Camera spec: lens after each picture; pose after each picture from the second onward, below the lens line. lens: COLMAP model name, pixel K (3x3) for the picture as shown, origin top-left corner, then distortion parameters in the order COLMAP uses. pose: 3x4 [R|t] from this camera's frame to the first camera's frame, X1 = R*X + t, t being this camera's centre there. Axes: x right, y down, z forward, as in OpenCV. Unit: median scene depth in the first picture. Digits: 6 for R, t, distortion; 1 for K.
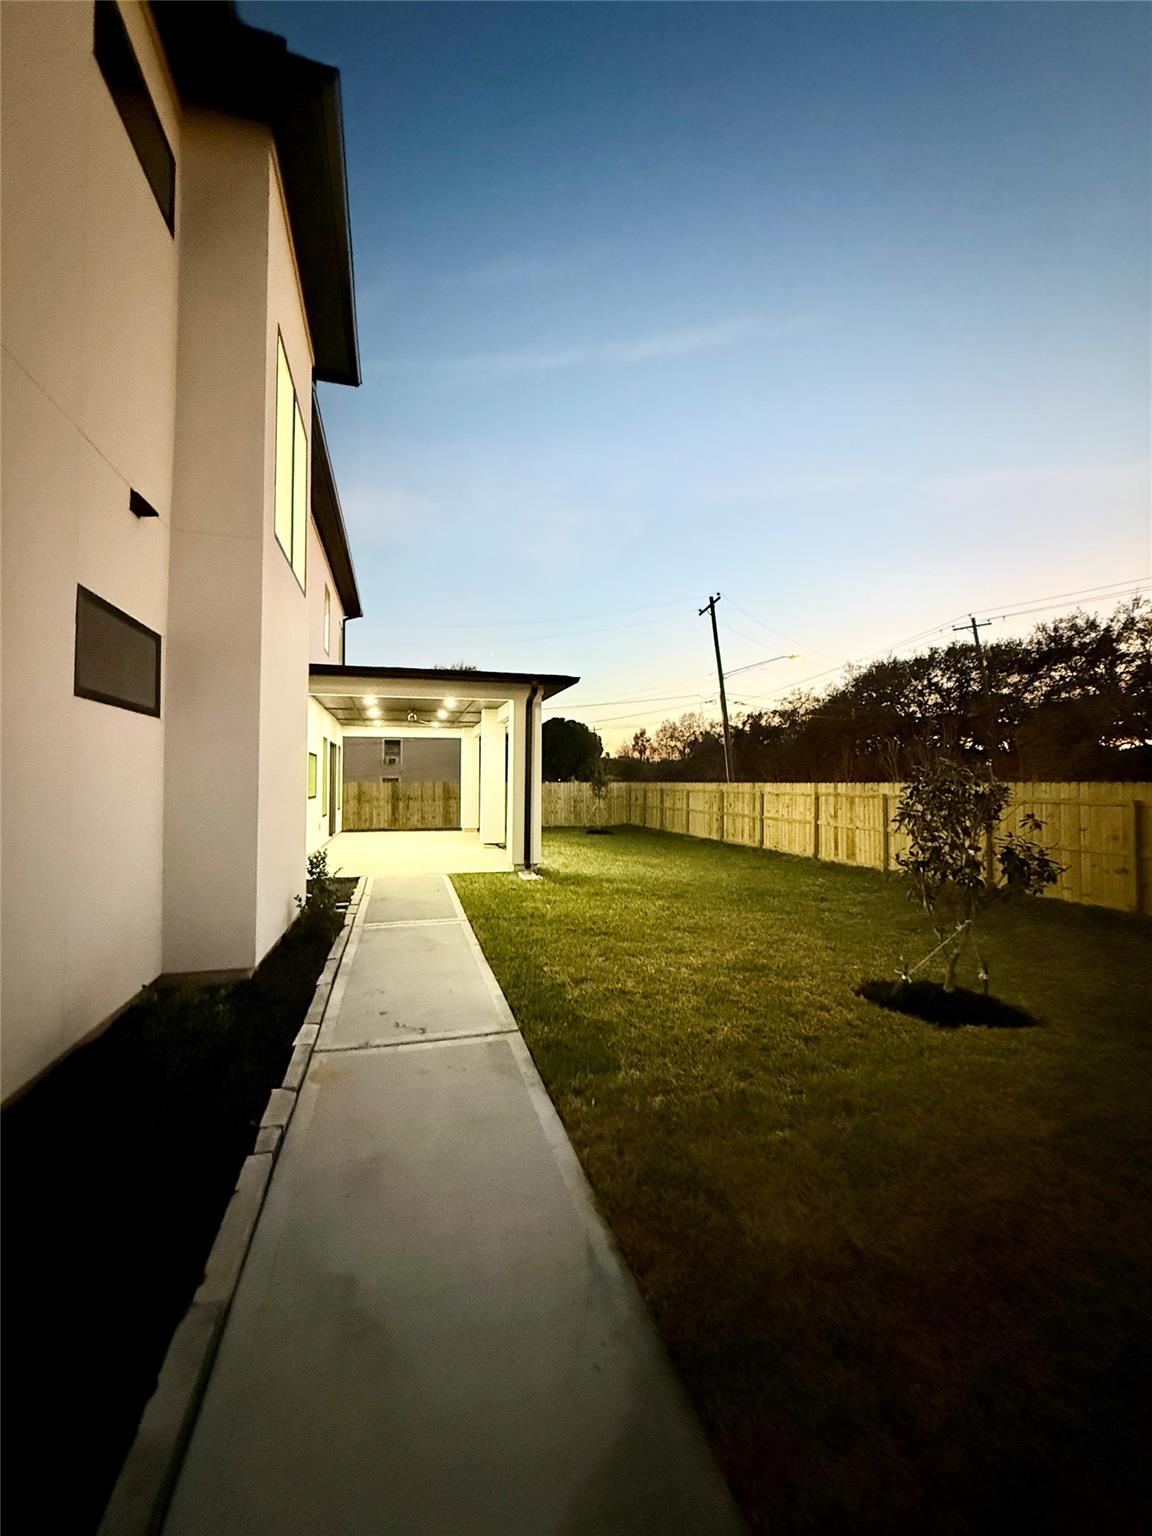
lens RADIAL K [[616.0, 0, 576.7], [0, 616.0, 765.1], [0, 0, 1]] dist [0.000778, 0.000629]
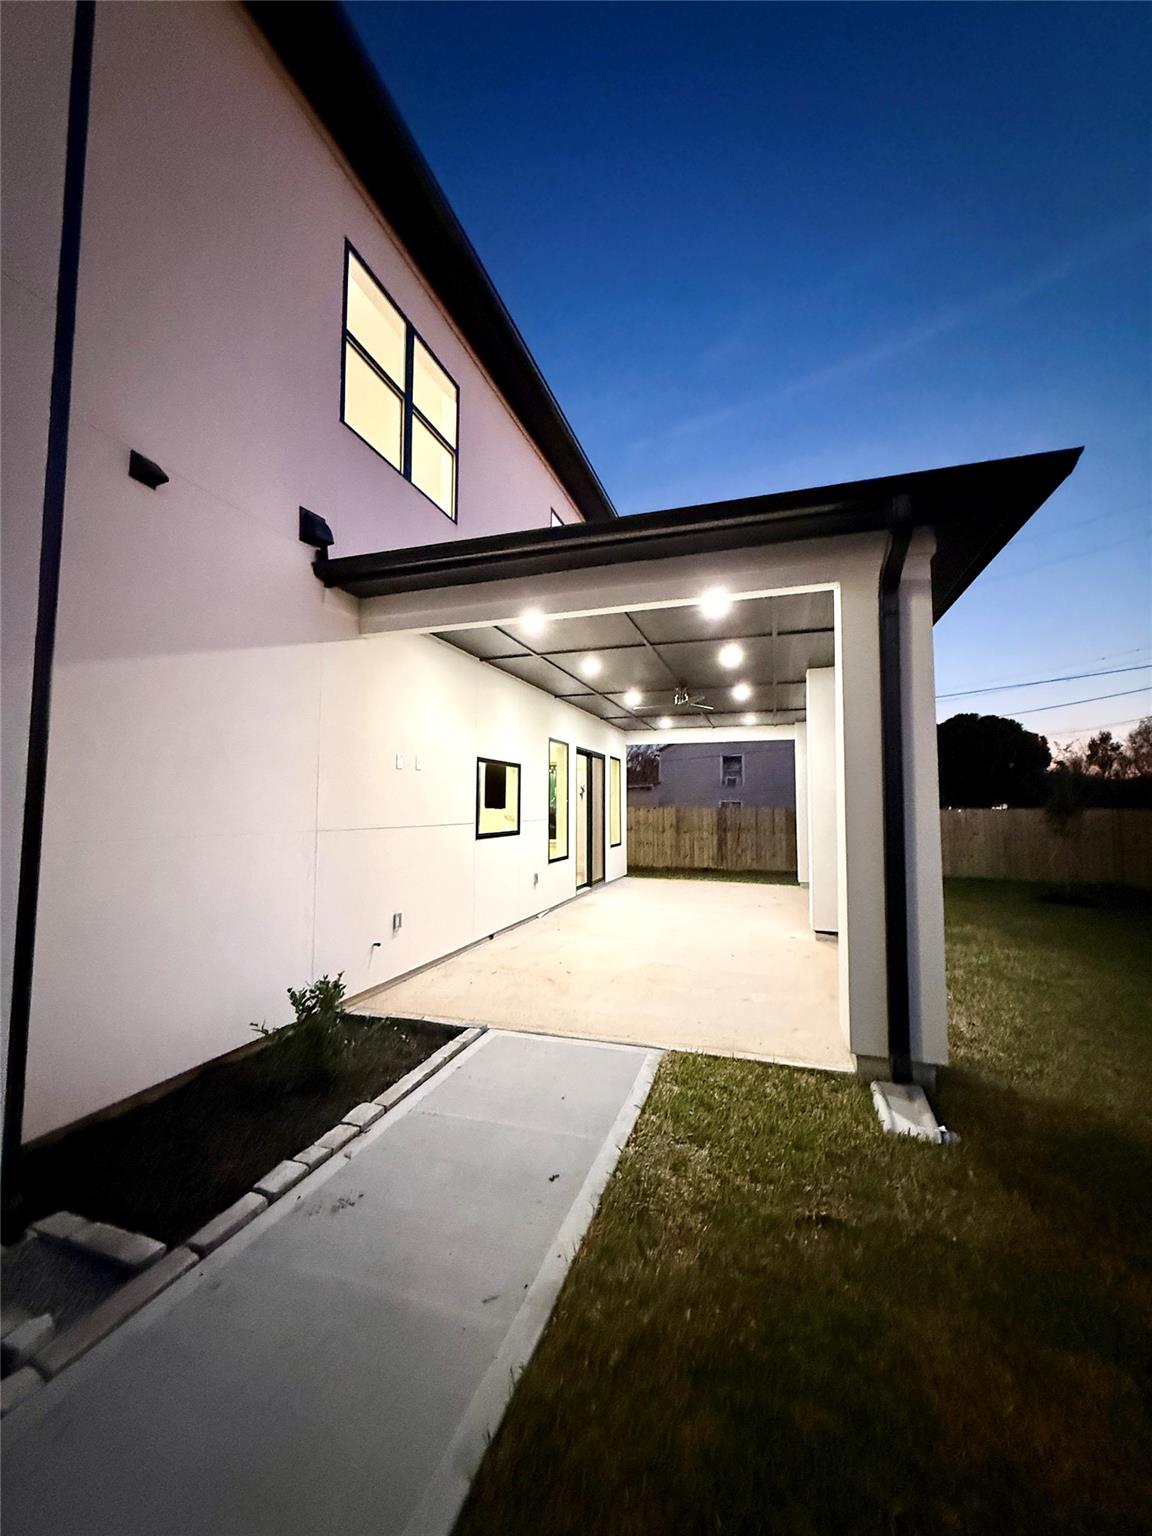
lens RADIAL K [[616.0, 0, 567.7], [0, 616.0, 751.7], [0, 0, 1]] dist [0.000778, 0.000629]
pose [[0.823658, -0.046839, -0.565149, -0.010215], [0.013072, 0.997886, -0.063653, 0.003493], [0.566936, 0.045040, 0.822530, 0.200451]]
